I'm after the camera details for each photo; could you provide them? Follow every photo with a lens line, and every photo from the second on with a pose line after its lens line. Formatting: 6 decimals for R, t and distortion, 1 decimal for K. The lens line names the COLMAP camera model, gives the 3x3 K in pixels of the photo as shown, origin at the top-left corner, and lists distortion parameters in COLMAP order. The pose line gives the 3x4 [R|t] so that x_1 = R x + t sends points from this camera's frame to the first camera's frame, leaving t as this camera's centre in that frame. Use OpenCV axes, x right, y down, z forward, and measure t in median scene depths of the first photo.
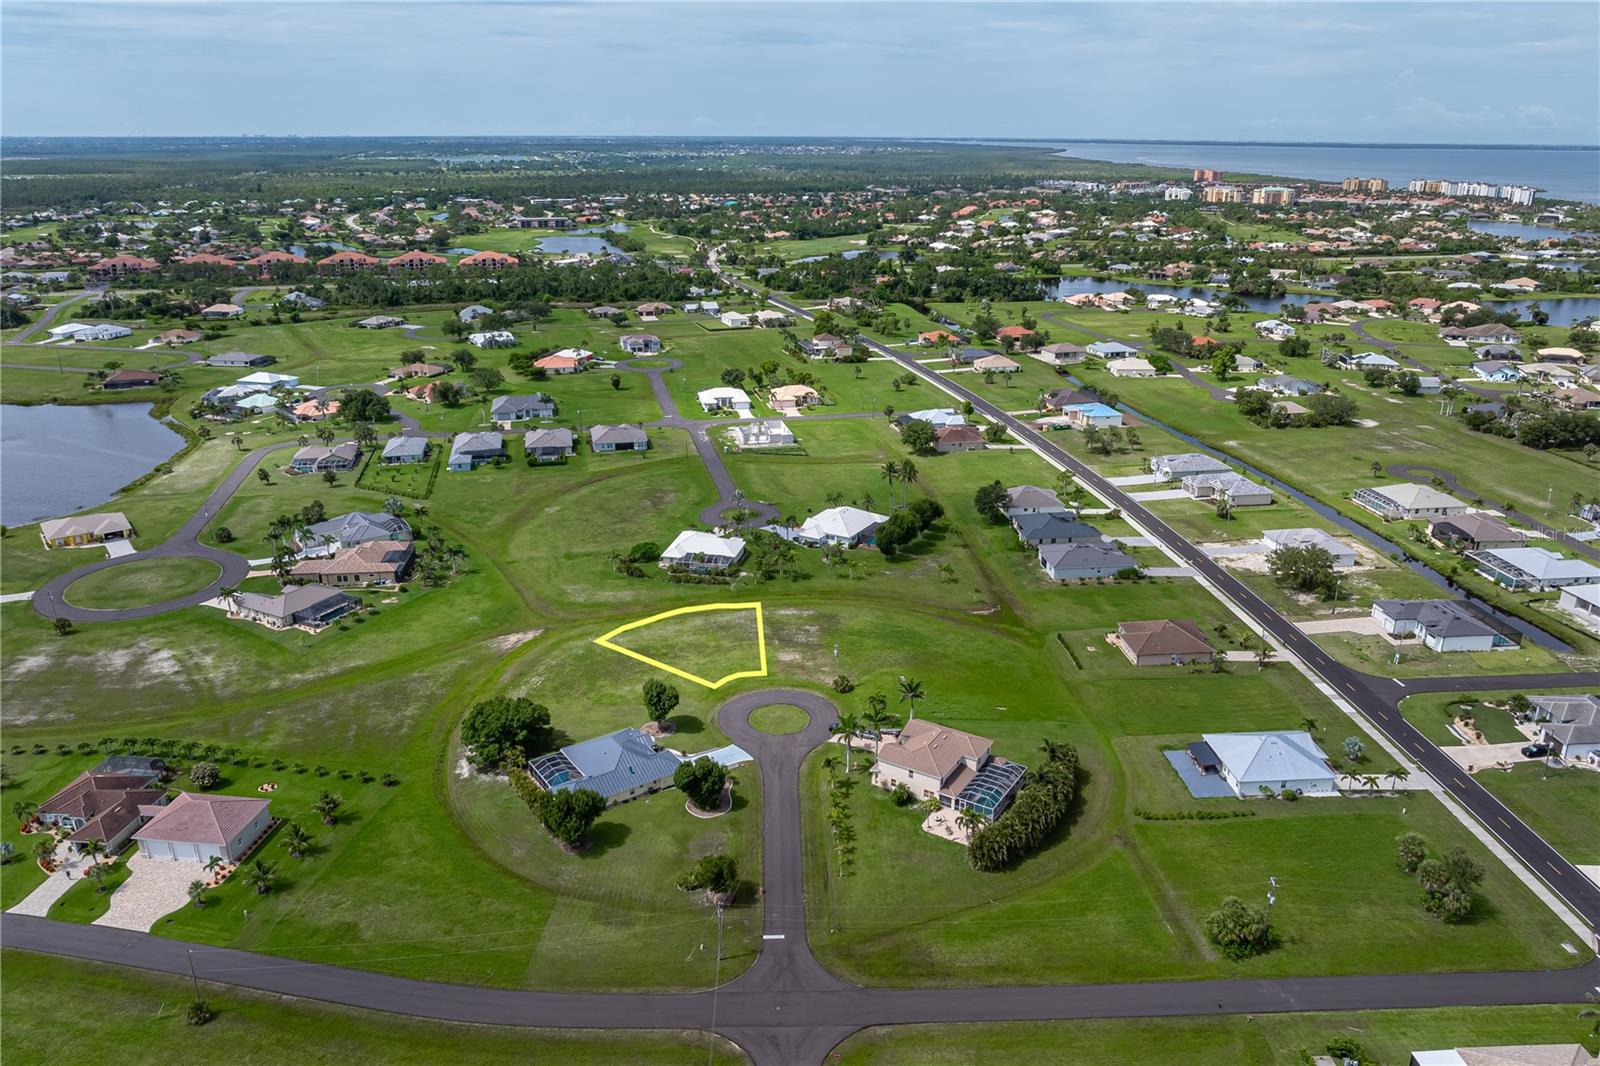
lens RADIAL K [[1135.2, 0, 808.6], [0, 1135.2, 485.8], [0, 0, 1]] dist [-0.024328, 0.007312]
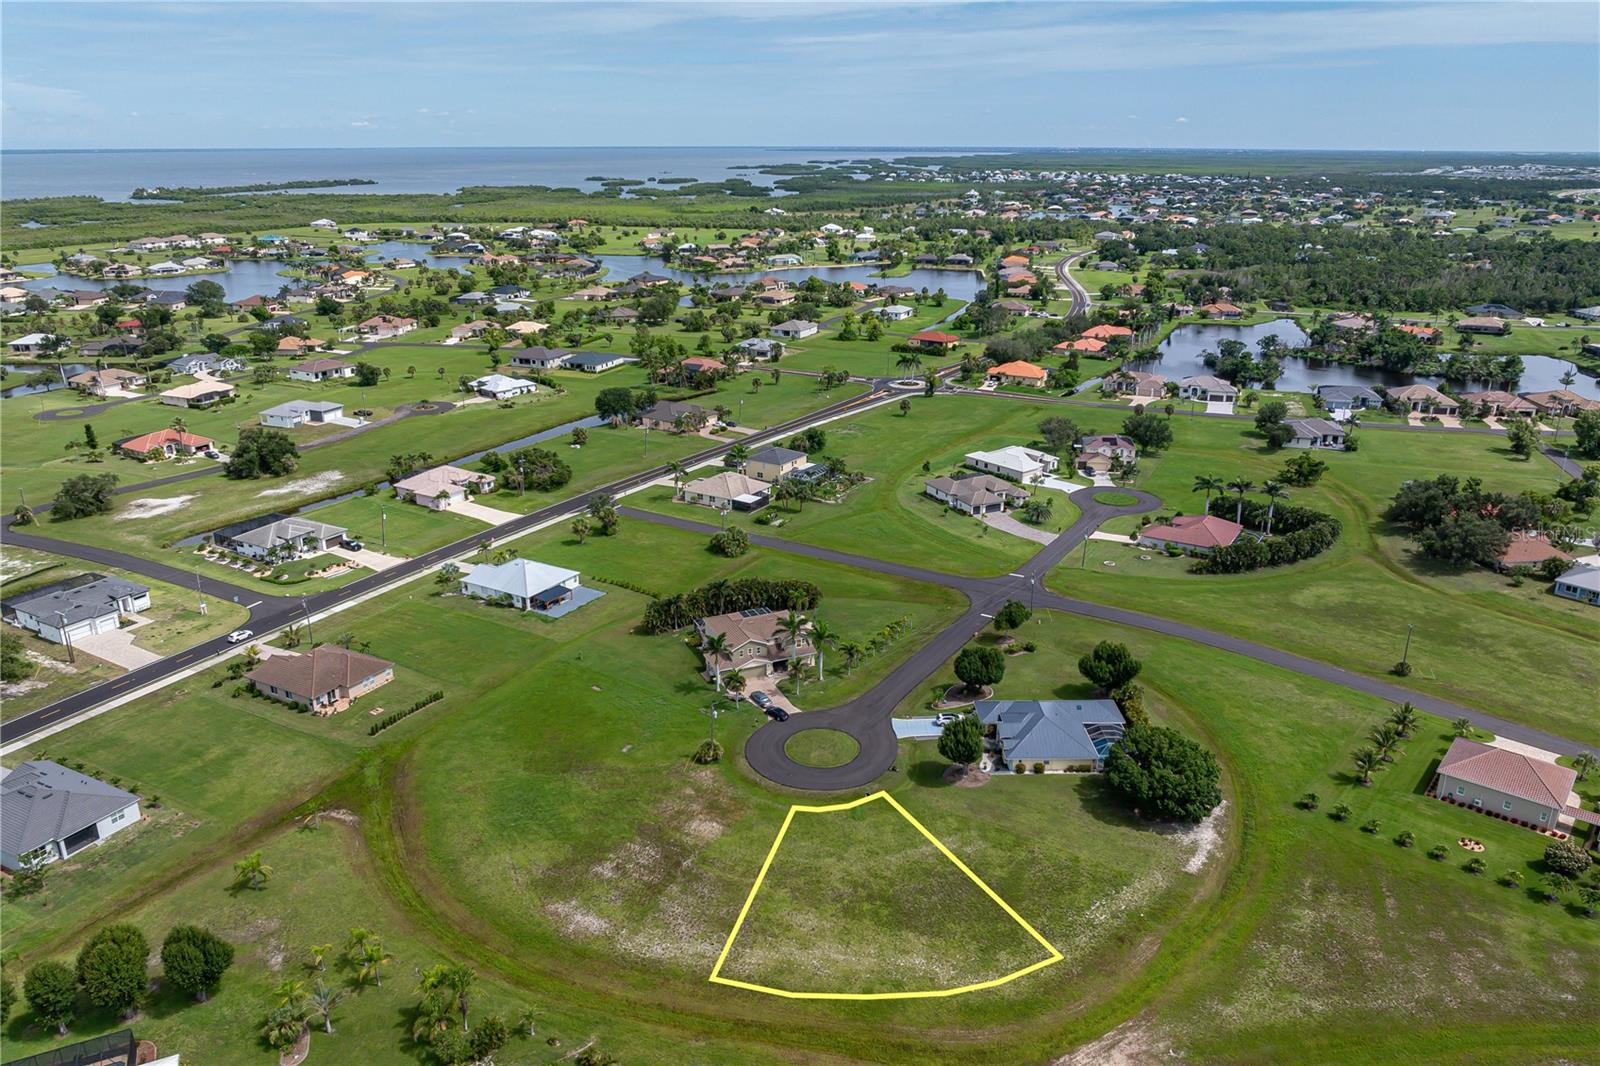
lens RADIAL K [[1135.2, 0, 803.9], [0, 1135.2, 510.7], [0, 0, 1]] dist [-0.024328, 0.007312]
pose [[-0.829647, -0.178736, 0.528904, -0.316626], [0.161972, 0.829560, 0.534411, -0.283676], [-0.534277, 0.529040, -0.659291, 1.111261]]
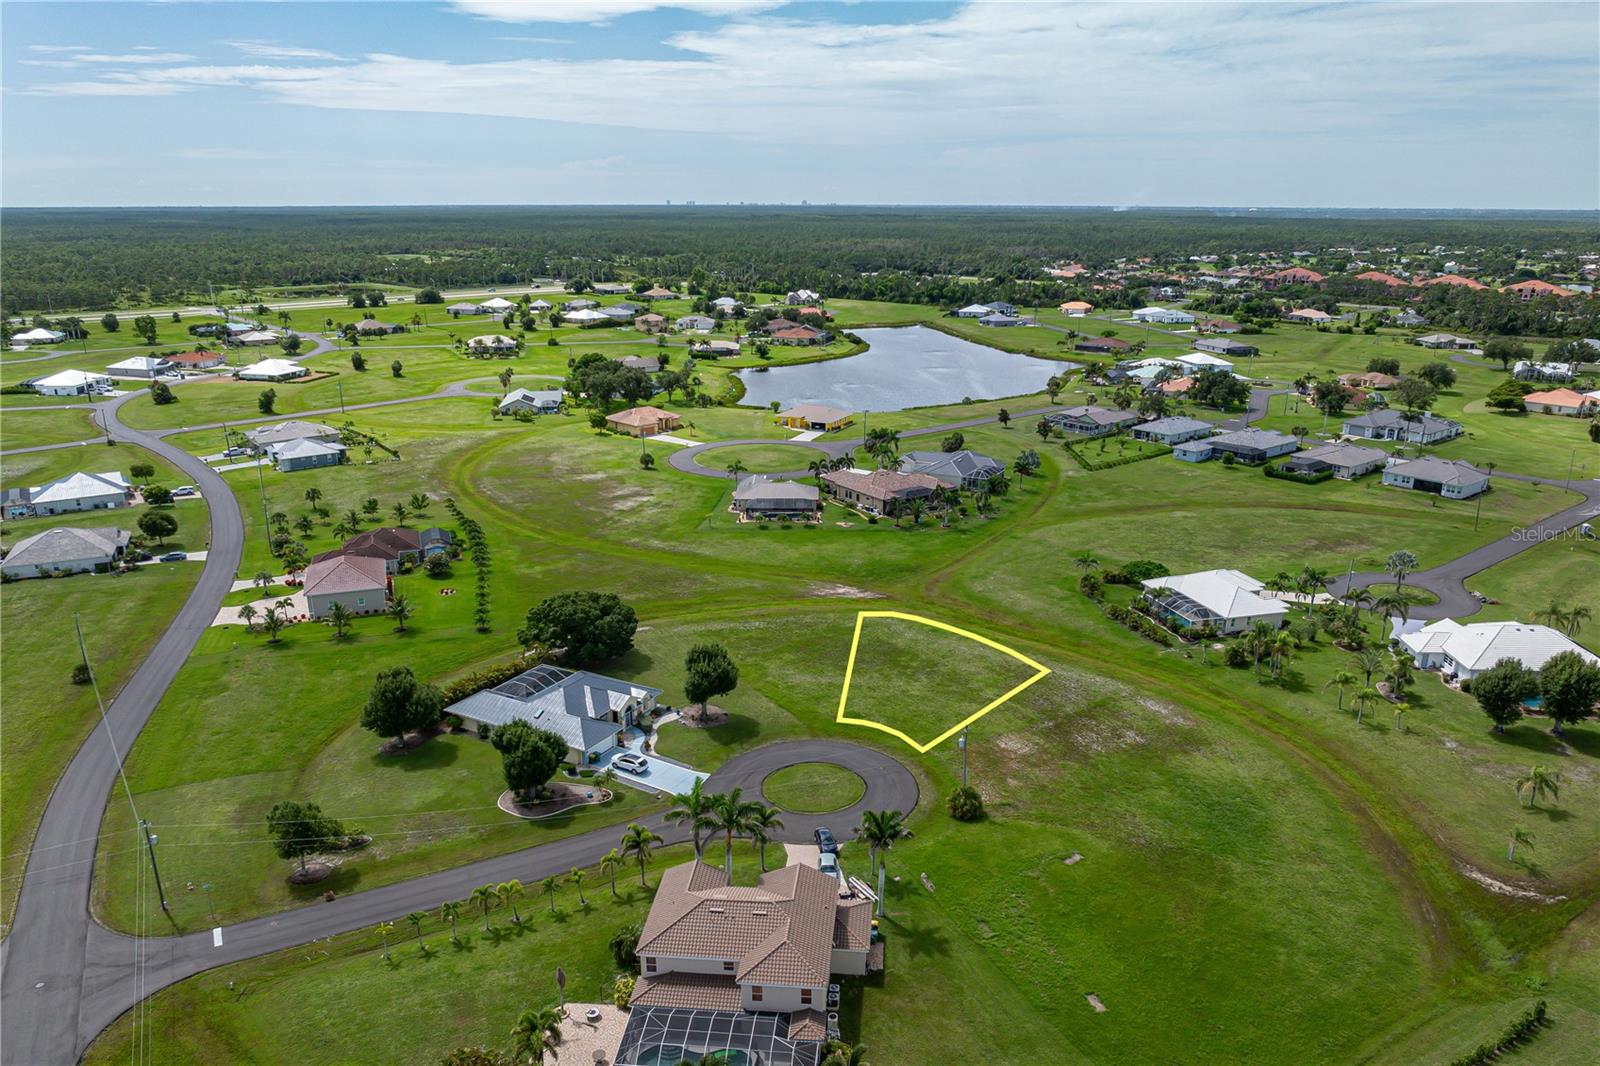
lens RADIAL K [[1135.2, 0, 809.2], [0, 1135.2, 568.4], [0, 0, 1]] dist [-0.024328, 0.007312]
pose [[0.446195, 0.272830, -0.852334, 0.345111], [-0.267227, 0.949565, 0.164061, -0.001212], [0.854107, 0.154564, 0.496599, 0.523204]]
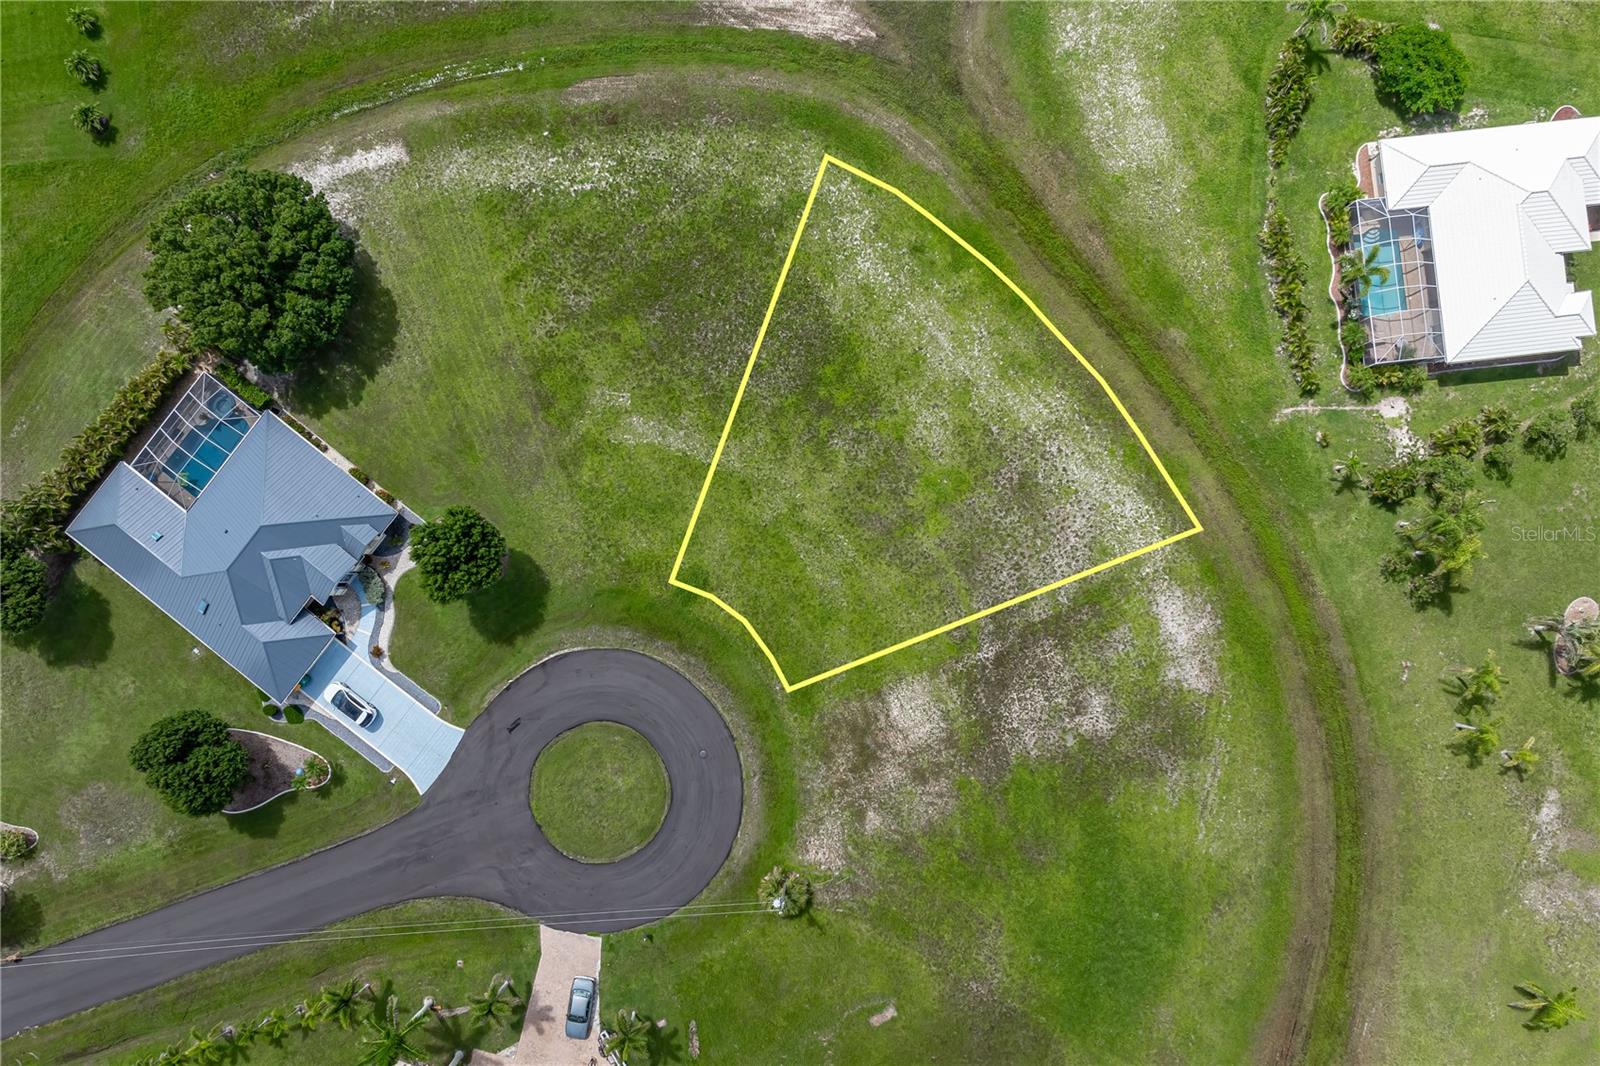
lens RADIAL K [[1135.2, 0, 808.4], [0, 1135.2, 533.2], [0, 0, 1]] dist [-0.024328, 0.007312]
pose [[0.298402, 0.954305, -0.016095, -0.069111], [-0.280909, 0.103929, 0.954090, -0.187916], [0.912166, -0.280181, 0.299086, 0.743029]]
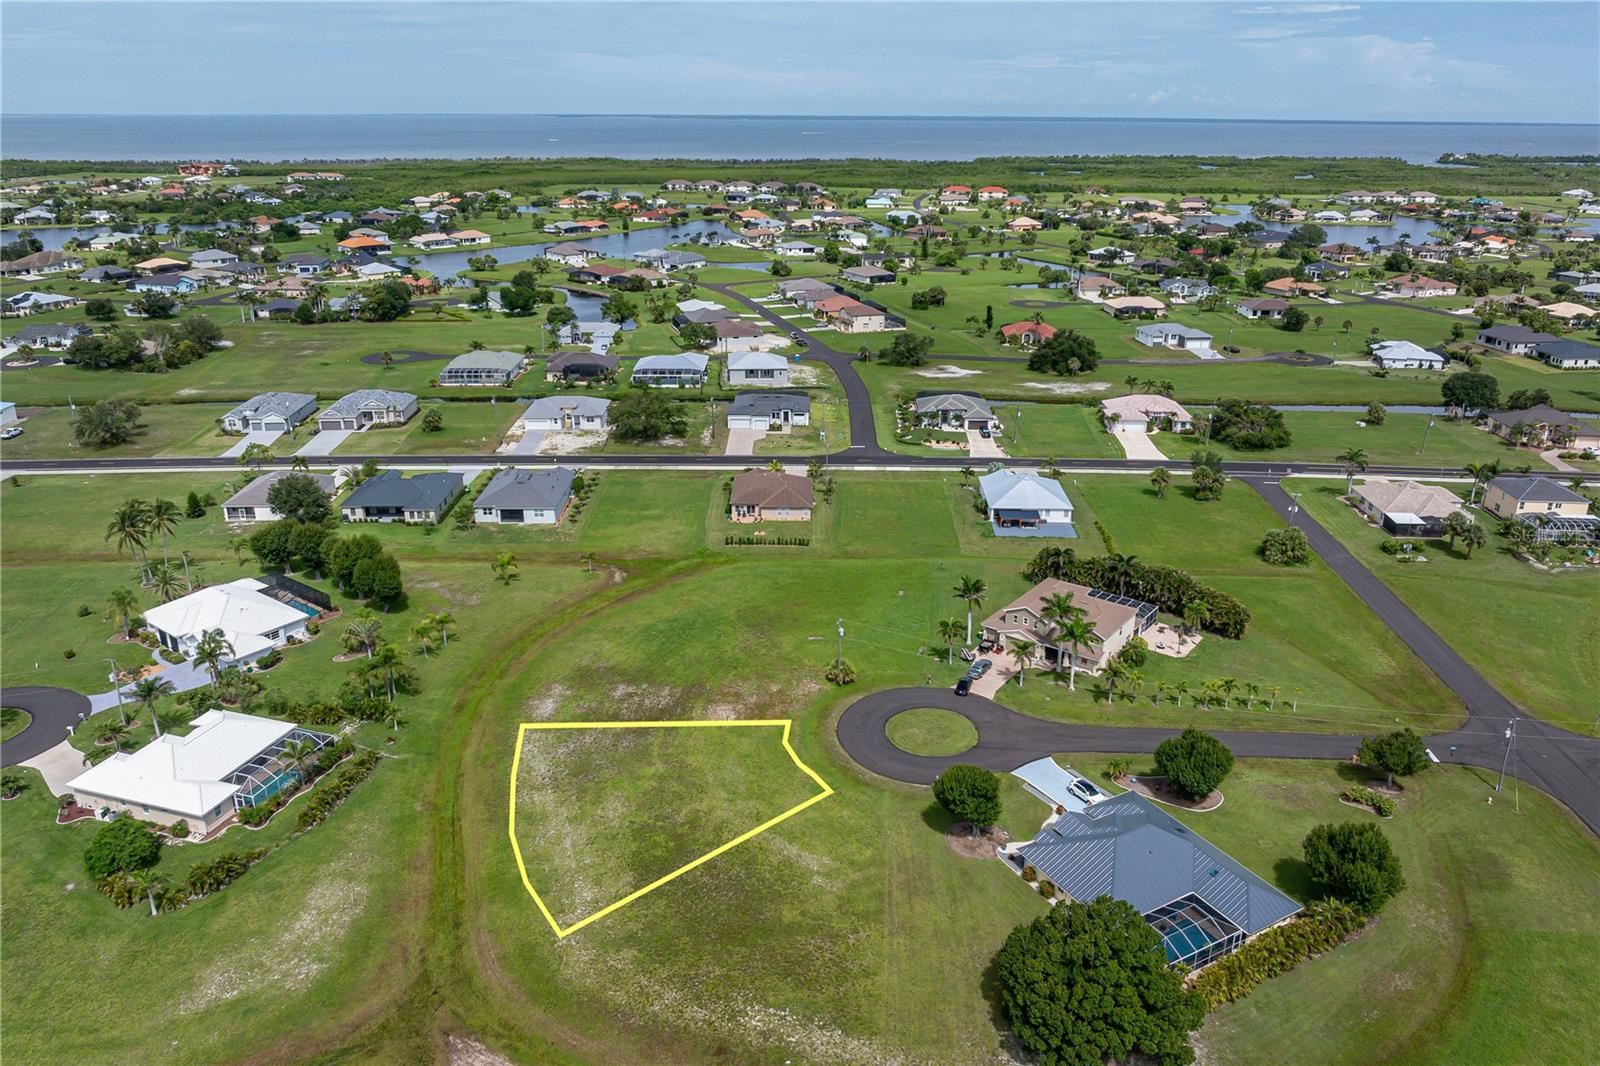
lens RADIAL K [[1135.2, 0, 804.4], [0, 1135.2, 465.5], [0, 0, 1]] dist [-0.024328, 0.007312]
pose [[0.100082, -0.301885, 0.948077, -0.470554], [0.292325, 0.919729, 0.262000, -0.101863], [-0.951068, 0.250925, 0.180297, 0.698205]]
